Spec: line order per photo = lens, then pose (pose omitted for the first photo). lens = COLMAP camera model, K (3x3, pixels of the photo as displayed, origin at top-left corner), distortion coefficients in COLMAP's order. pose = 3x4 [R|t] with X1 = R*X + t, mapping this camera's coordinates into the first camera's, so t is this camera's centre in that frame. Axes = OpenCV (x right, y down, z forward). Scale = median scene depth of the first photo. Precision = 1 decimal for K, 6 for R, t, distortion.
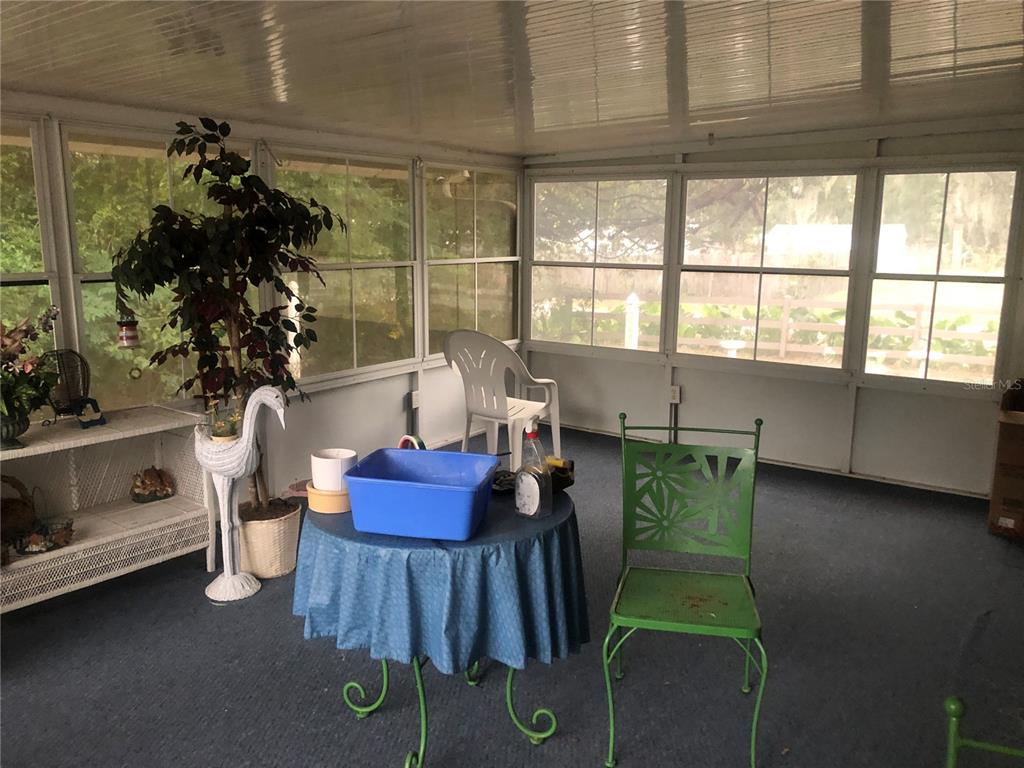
lens RADIAL K [[833.8, 0, 517.0], [0, 833.8, 383.7], [0, 0, 1]] dist [0.034552, -0.039817]
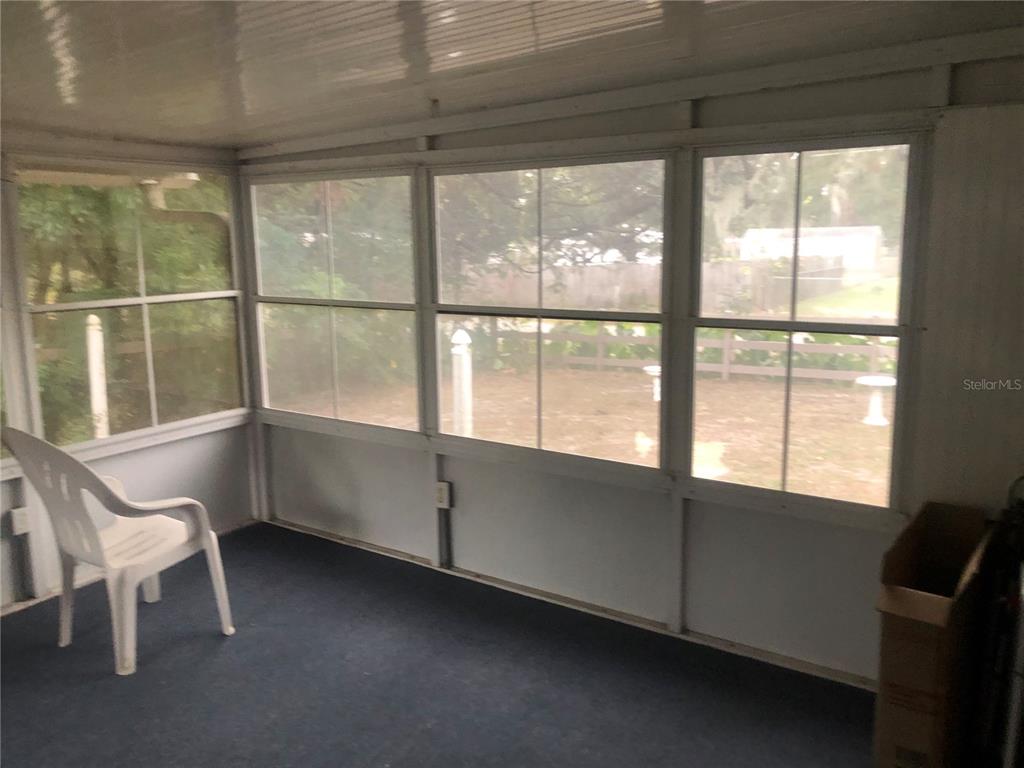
lens RADIAL K [[827.3, 0, 510.6], [0, 827.3, 379.5], [0, 0, 1]] dist [0.087926, -0.167126]
pose [[0.999716, -0.023577, 0.003493, 0.255500], [0.023626, 0.999612, -0.014729, -0.072419], [-0.003144, 0.014808, 0.999885, 0.347467]]
